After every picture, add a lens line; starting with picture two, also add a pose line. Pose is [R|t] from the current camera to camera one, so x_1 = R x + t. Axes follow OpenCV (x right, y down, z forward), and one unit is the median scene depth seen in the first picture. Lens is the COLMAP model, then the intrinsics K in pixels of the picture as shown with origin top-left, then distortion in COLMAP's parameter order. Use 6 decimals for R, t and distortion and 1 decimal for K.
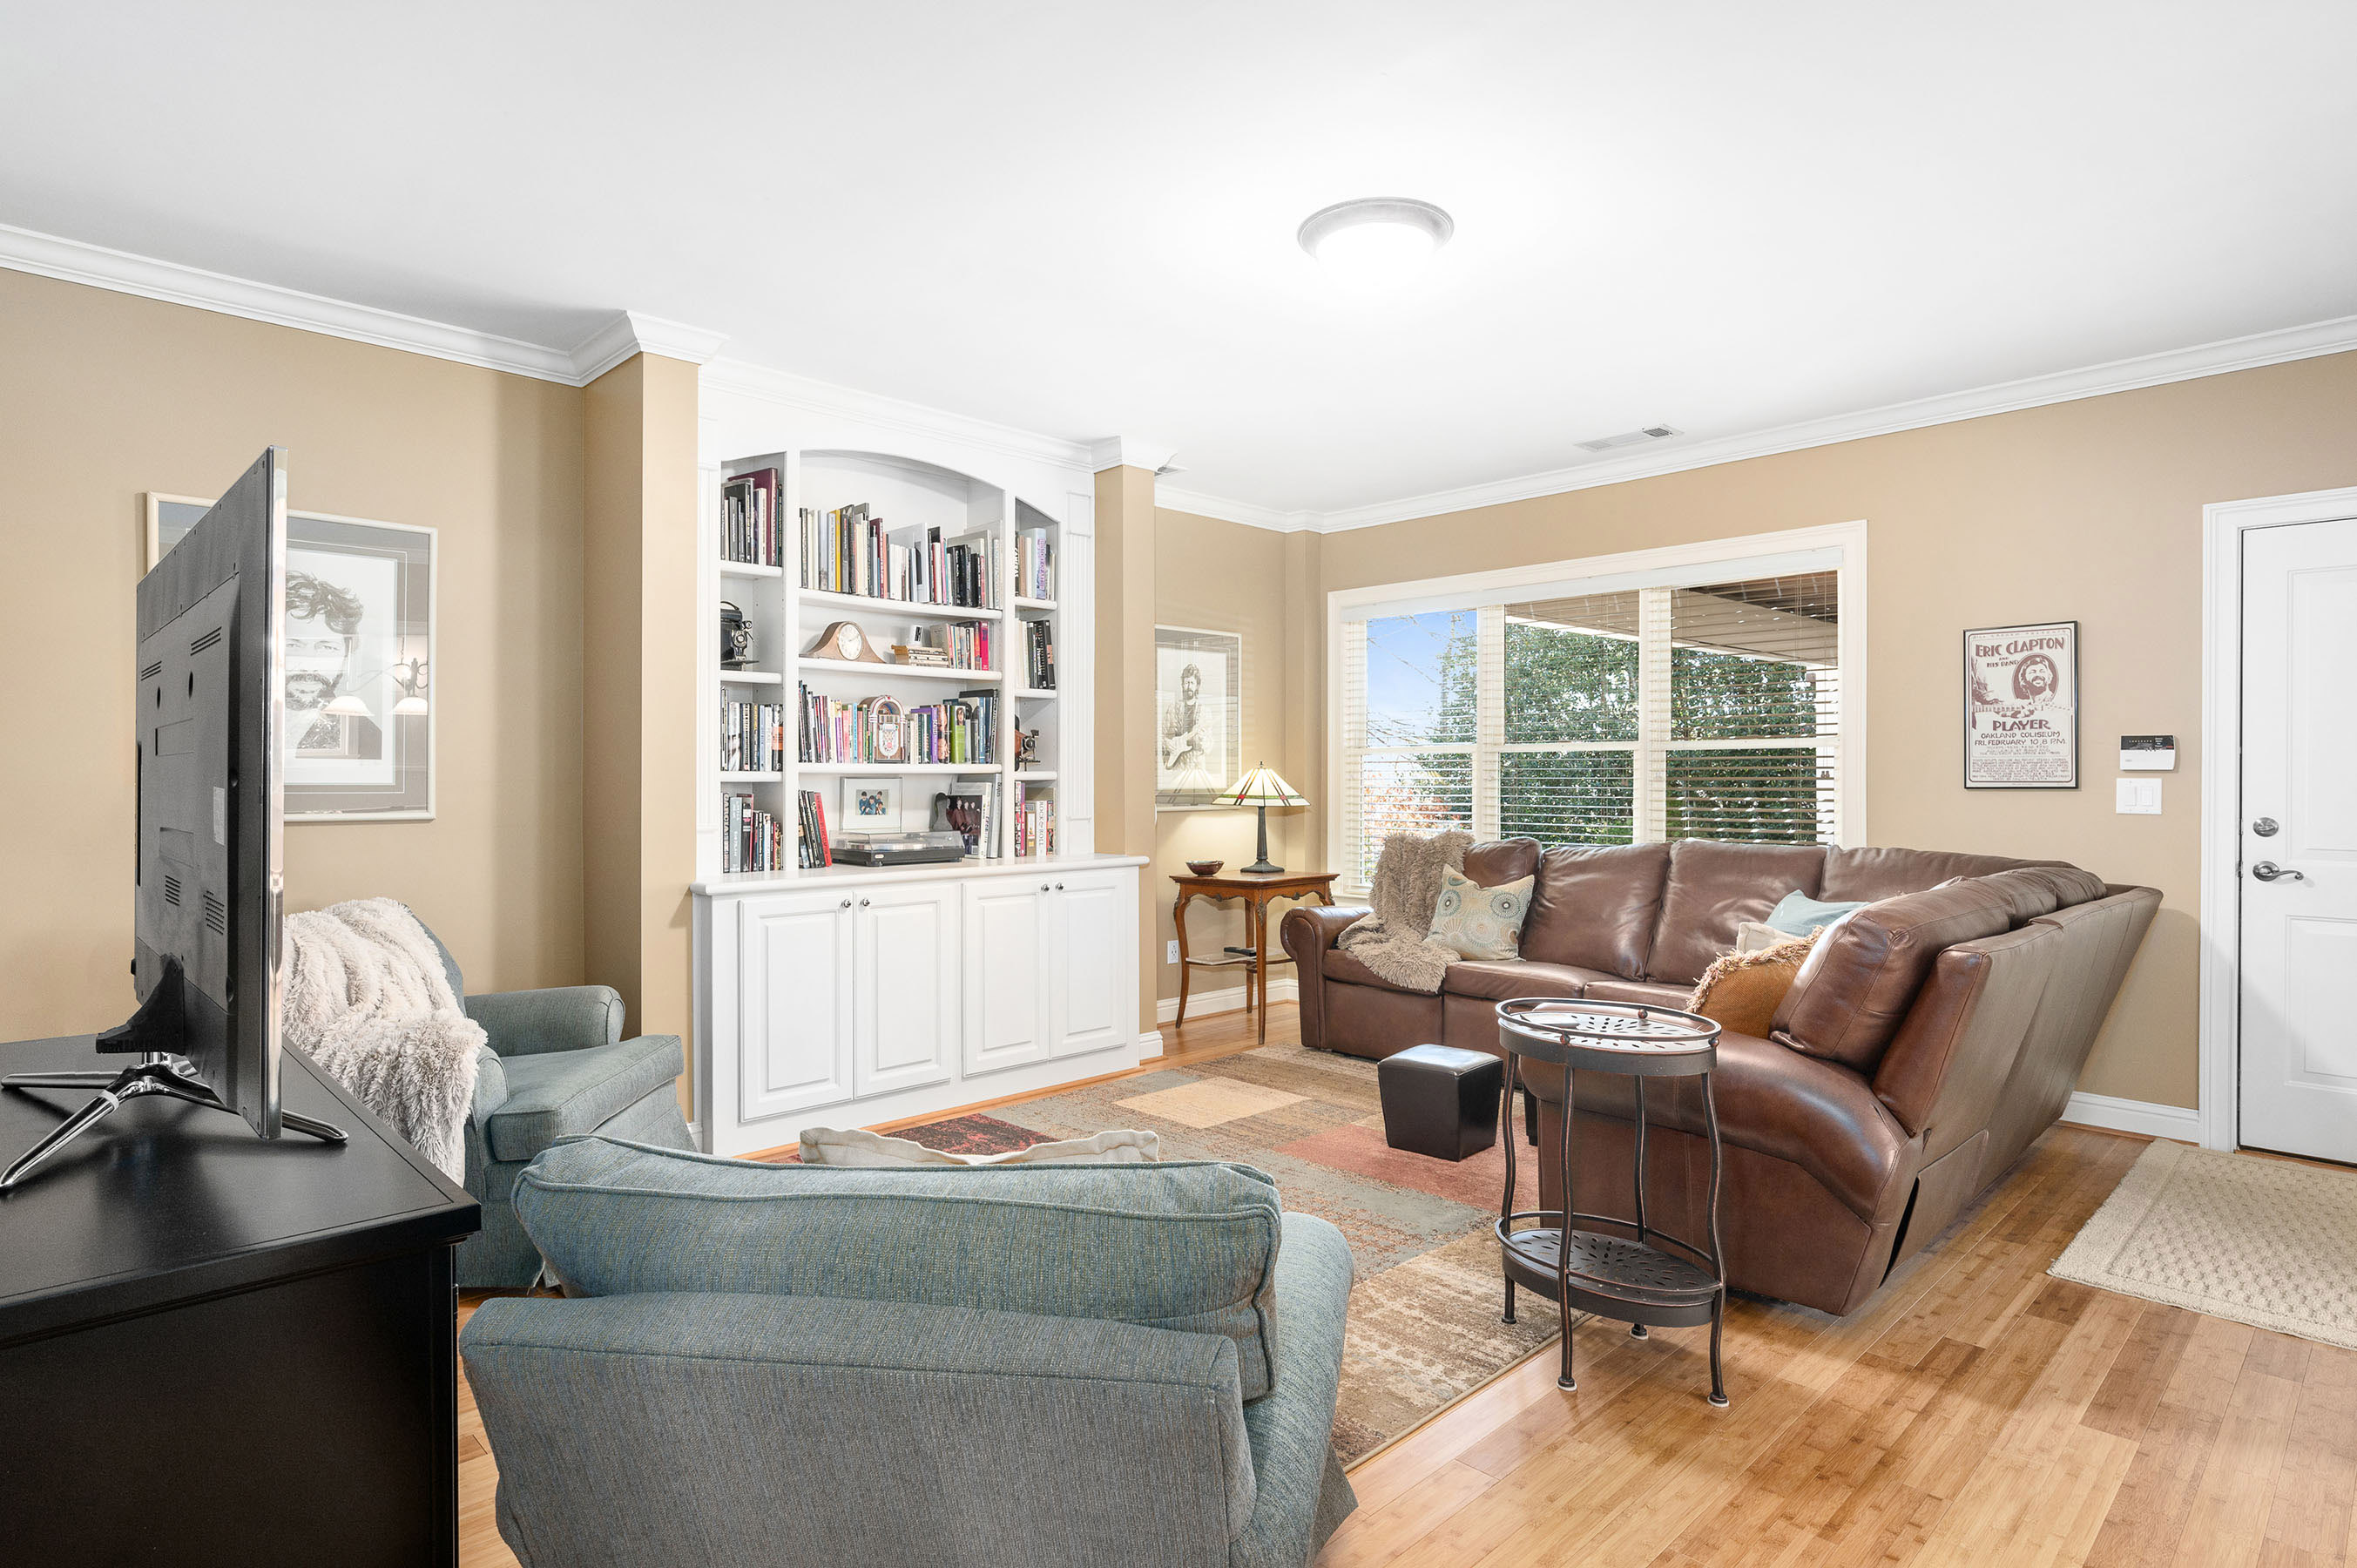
lens RADIAL K [[1239.6, 0, 1182.4], [0, 1239.6, 783.8], [0, 0, 1]] dist [-0.000874, -0.000066]
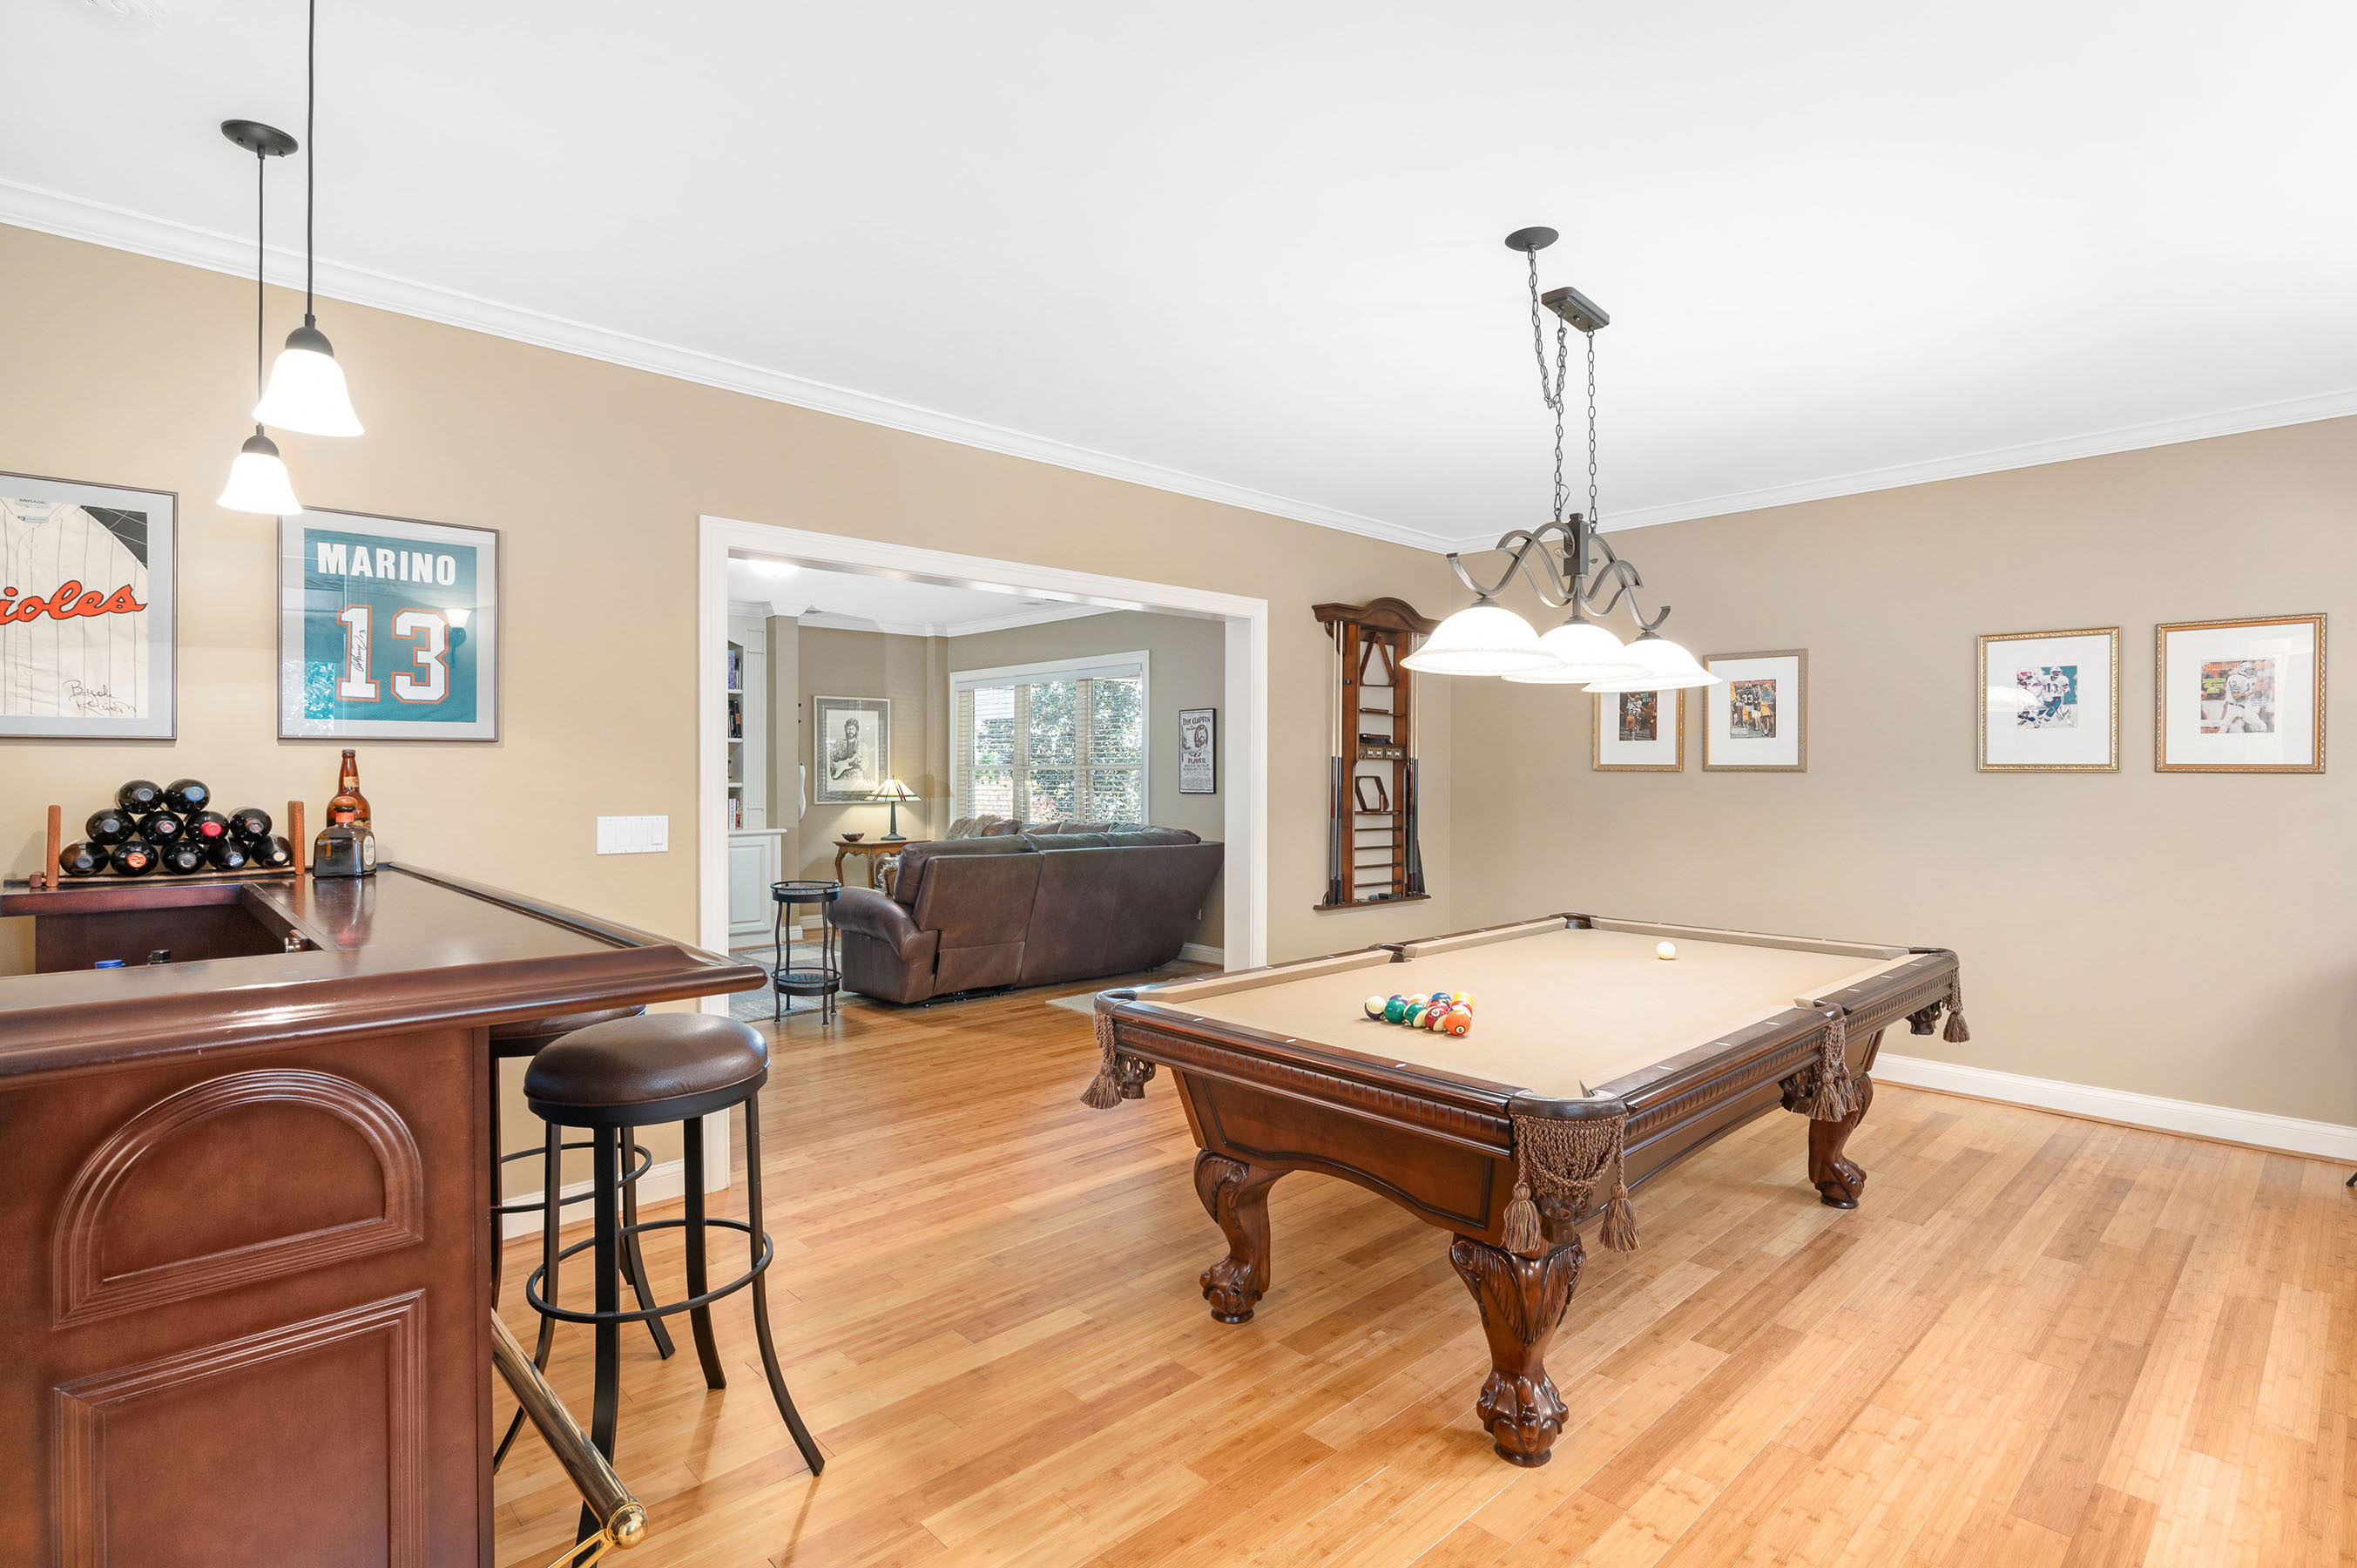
lens RADIAL K [[1142.1, 0, 1174.7], [0, 1142.1, 778.1], [0, 0, 1]] dist [-0.001139, -0.000014]
pose [[0.999674, -0.001312, -0.025482, 0.503497], [0.001409, 0.999992, 0.003762, -0.019513], [0.025477, -0.003797, 0.999668, -0.579882]]
